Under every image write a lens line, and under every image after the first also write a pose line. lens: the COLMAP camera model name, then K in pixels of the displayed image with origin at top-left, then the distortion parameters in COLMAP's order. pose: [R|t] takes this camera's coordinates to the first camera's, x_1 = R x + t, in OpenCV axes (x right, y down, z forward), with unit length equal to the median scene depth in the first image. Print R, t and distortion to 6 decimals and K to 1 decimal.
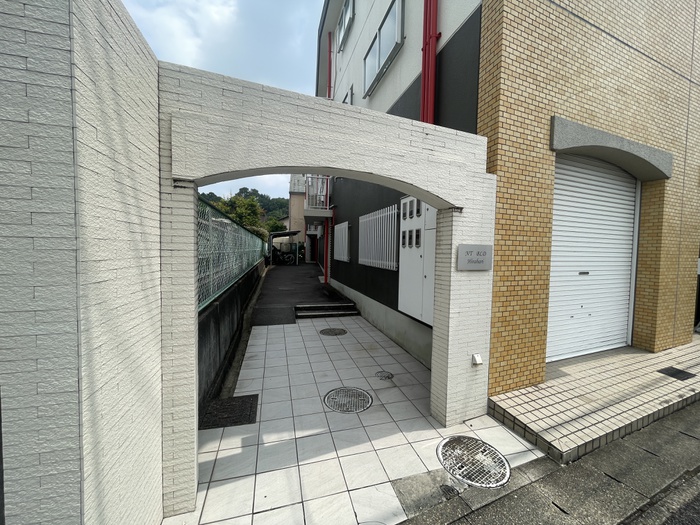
lens RADIAL K [[283.2, 0, 346.9], [0, 283.2, 263.7], [0, 0, 1]] dist [-0.006792, 0.000543]
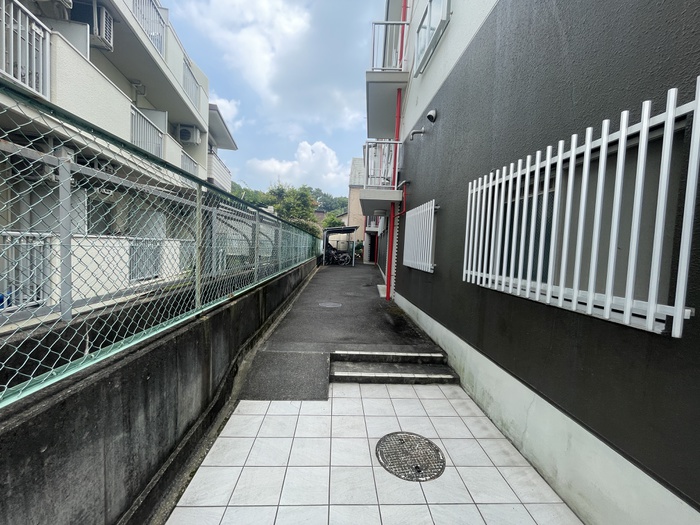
lens RADIAL K [[283.2, 0, 346.5], [0, 283.2, 260.3], [0, 0, 1]] dist [-0.006792, 0.000543]
pose [[0.977095, 0.037658, -0.209446, -0.027145], [-0.039940, 0.999180, -0.006674, -0.012200], [0.209023, 0.014887, 0.977797, 0.258232]]
